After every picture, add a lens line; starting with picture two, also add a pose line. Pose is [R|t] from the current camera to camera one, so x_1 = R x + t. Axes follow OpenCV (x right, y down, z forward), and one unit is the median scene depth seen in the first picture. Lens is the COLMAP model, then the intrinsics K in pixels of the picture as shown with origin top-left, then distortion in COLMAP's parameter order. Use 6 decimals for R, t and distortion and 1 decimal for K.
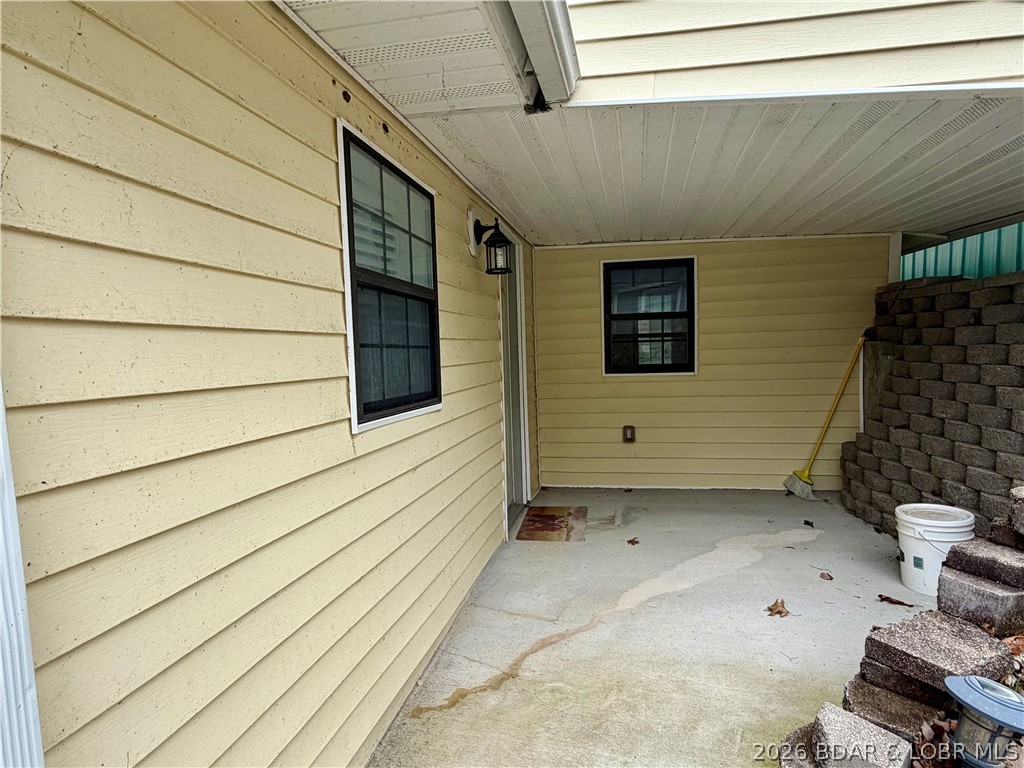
lens RADIAL K [[581.3, 0, 512.1], [0, 581.3, 387.0], [0, 0, 1]] dist [0.002524, 0.000838]
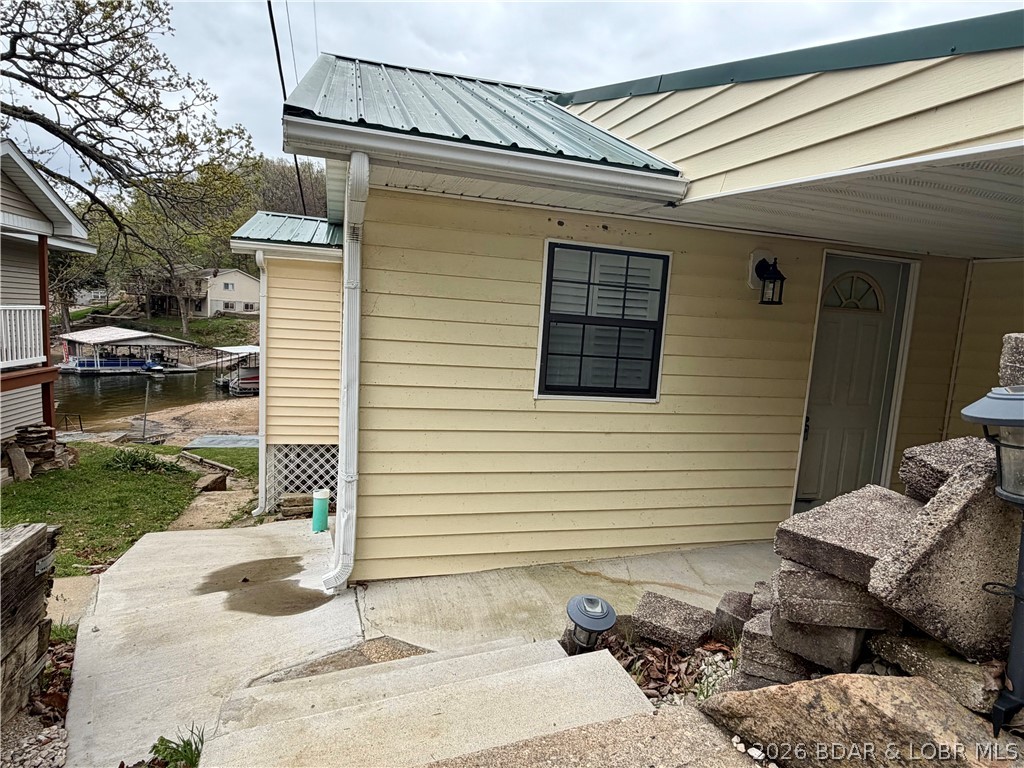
lens RADIAL K [[581.3, 0, 512.1], [0, 581.3, 387.0], [0, 0, 1]] dist [0.002524, 0.000838]
pose [[0.472917, 0.159712, -0.866511, 1.091604], [-0.130400, 0.985292, 0.110436, -0.130646], [0.871404, 0.060766, 0.486787, -0.023393]]
